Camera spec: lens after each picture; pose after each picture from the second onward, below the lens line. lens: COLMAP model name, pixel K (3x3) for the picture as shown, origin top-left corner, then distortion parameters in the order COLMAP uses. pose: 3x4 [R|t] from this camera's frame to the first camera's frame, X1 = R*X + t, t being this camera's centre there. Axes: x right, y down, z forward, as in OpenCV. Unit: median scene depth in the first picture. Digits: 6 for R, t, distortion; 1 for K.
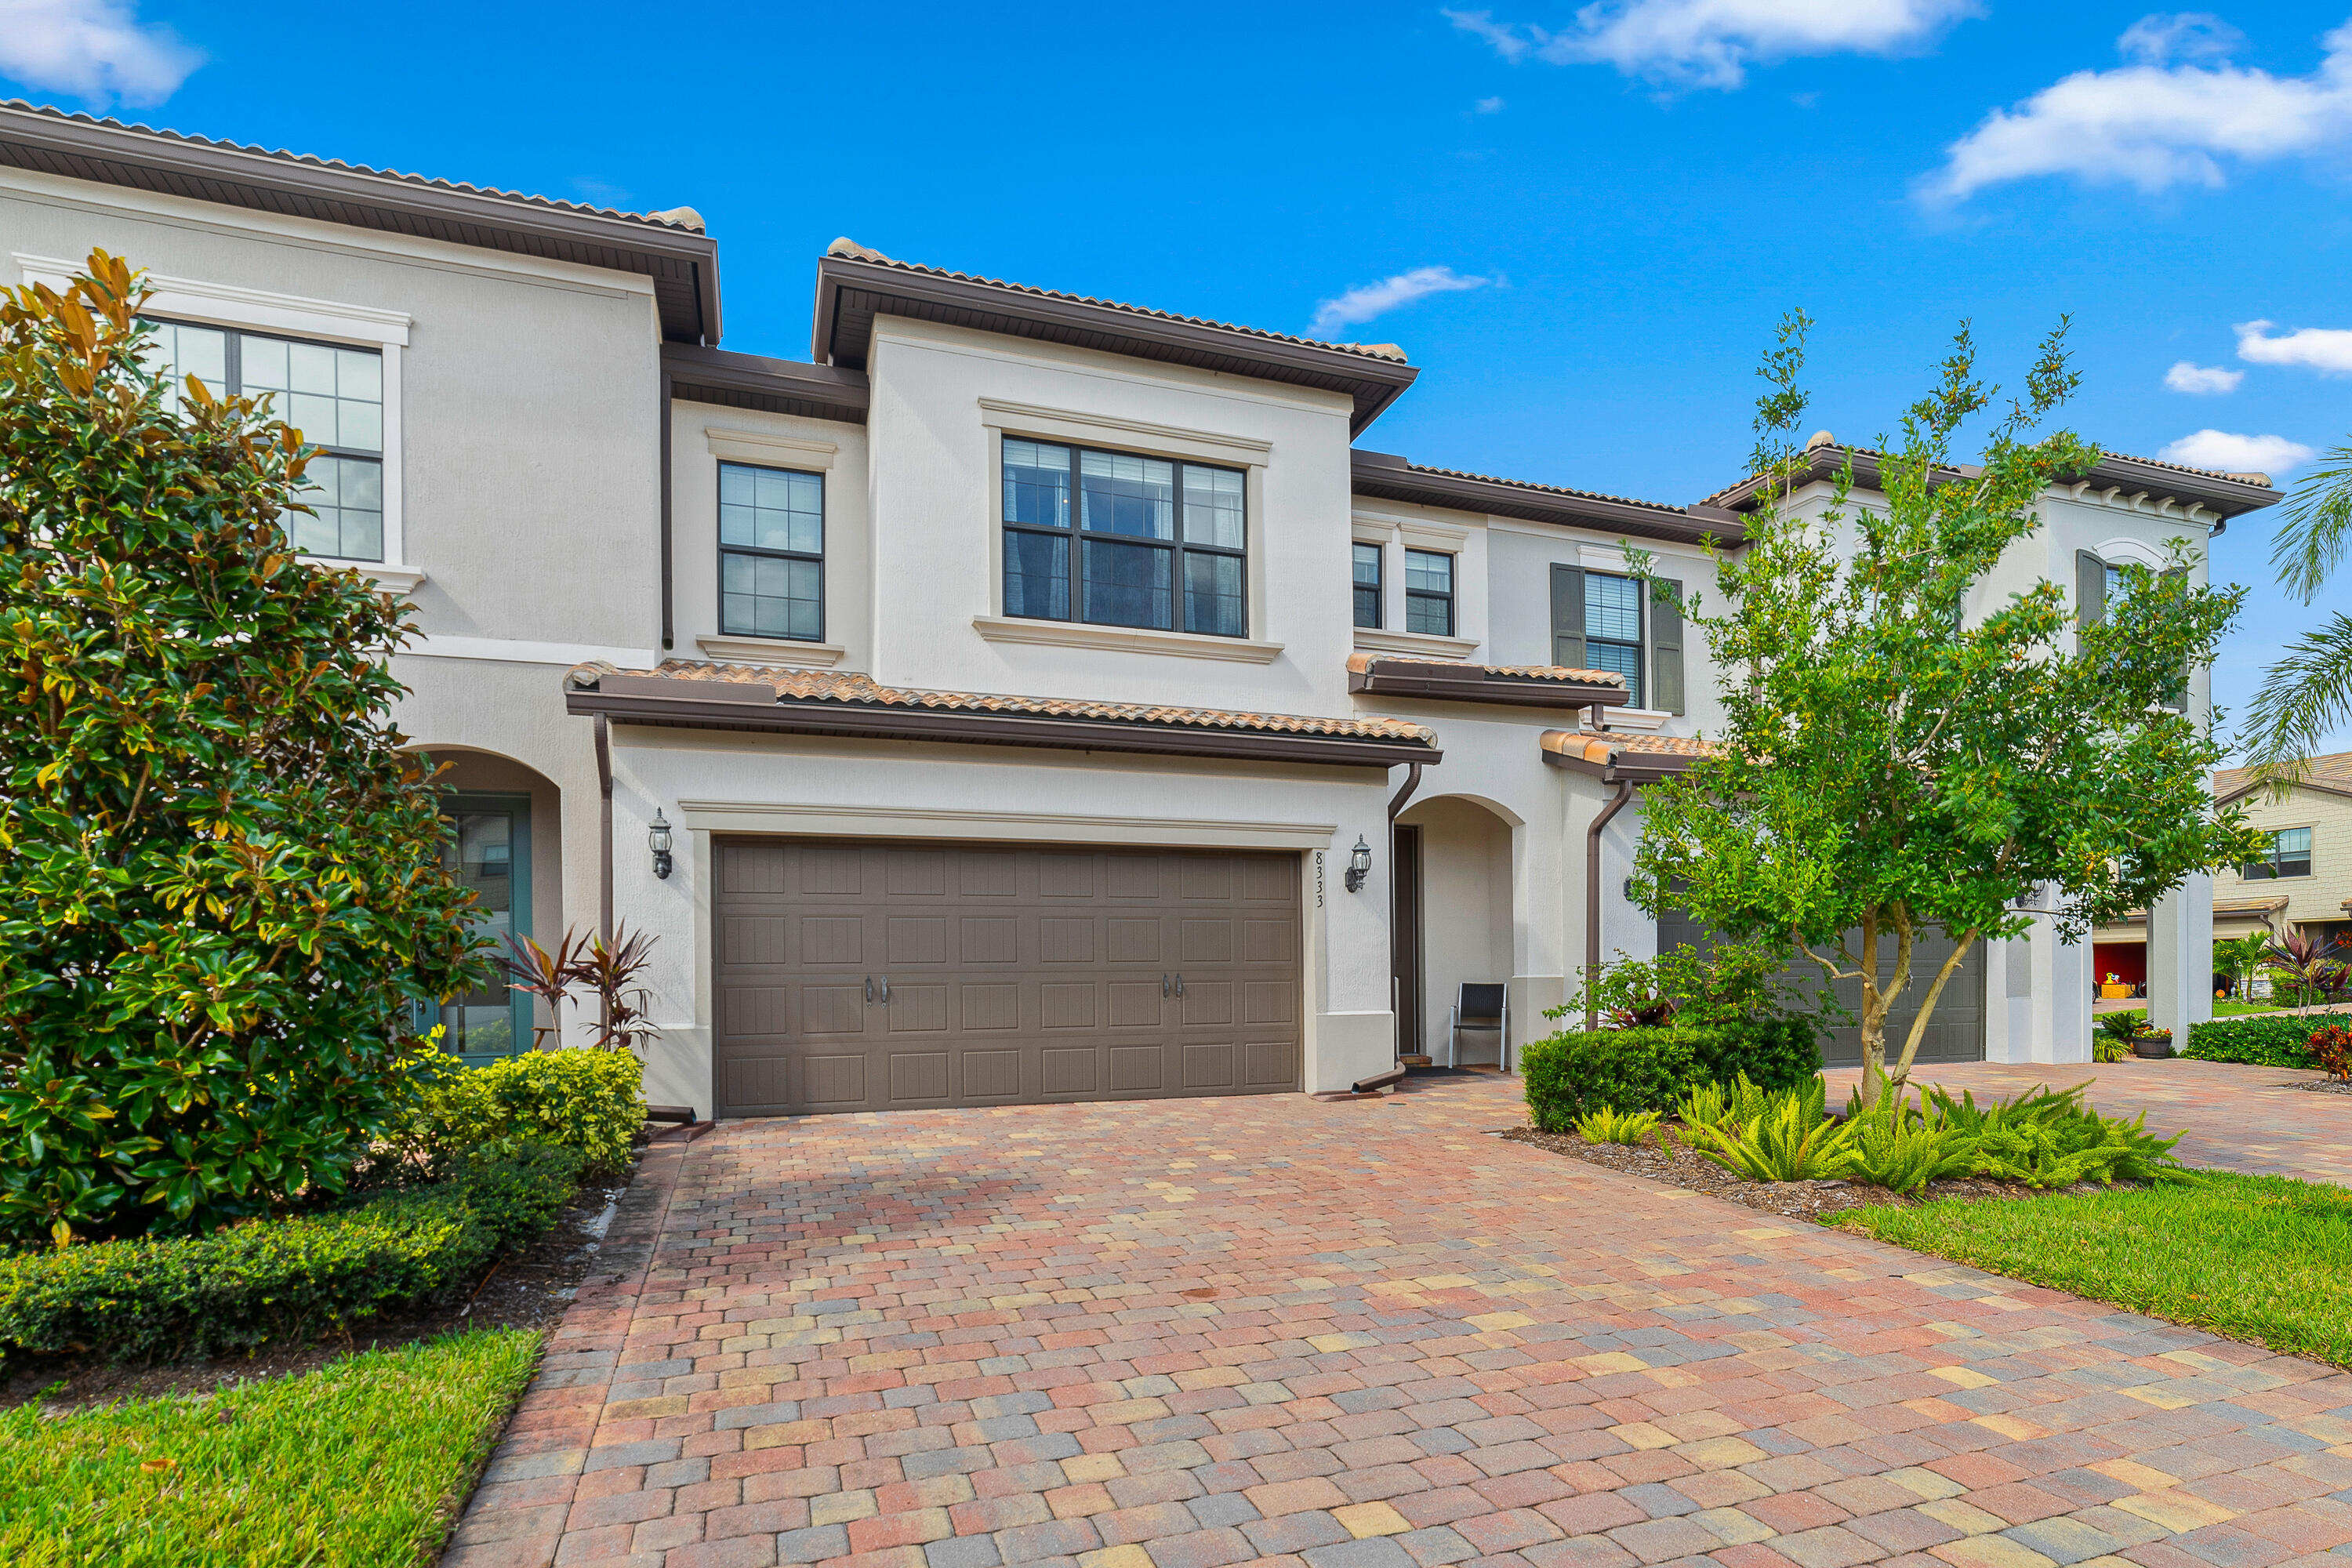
lens RADIAL K [[1168.8, 0, 1178.7], [0, 1168.8, 964.7], [0, 0, 1]] dist [-0.030400, 0.016331]
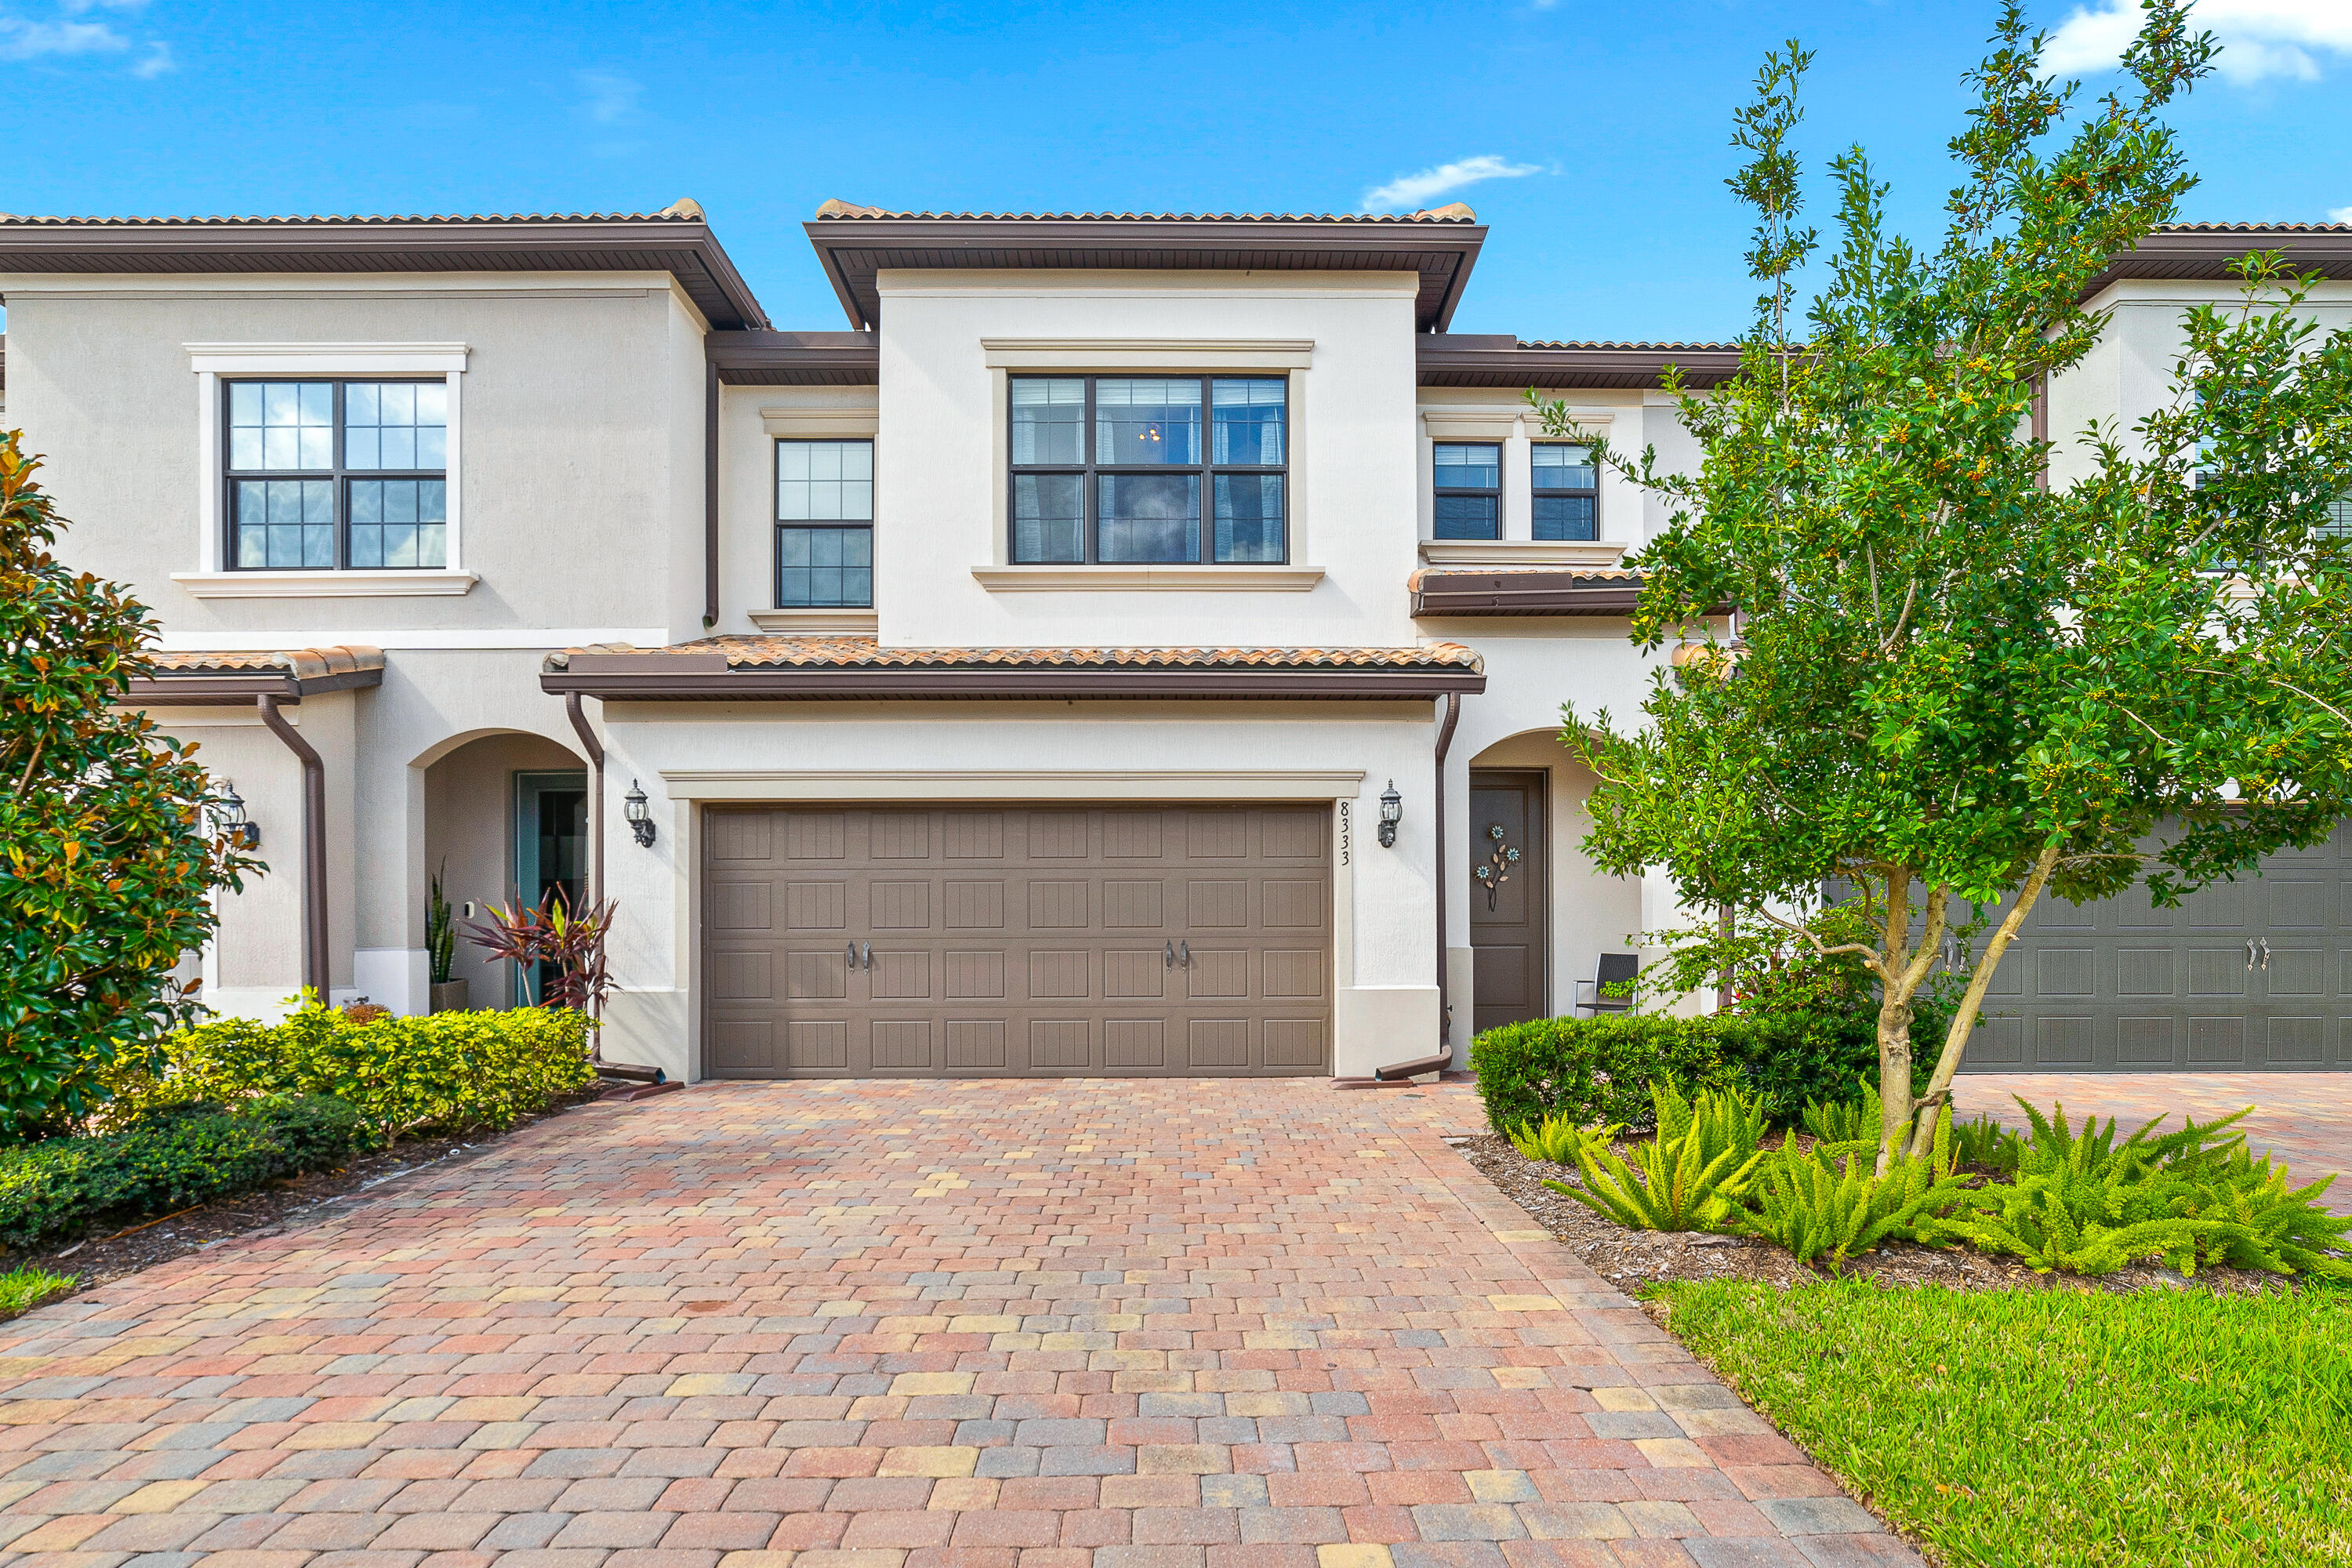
lens RADIAL K [[1199.2, 0, 1175.7], [0, 1199.2, 929.9], [0, 0, 1]] dist [-0.033217, 0.017135]
pose [[0.948183, 0.003279, -0.317707, 0.294864], [-0.002316, 0.999992, 0.003411, -0.003796], [0.317716, -0.002499, 0.948183, 0.117199]]
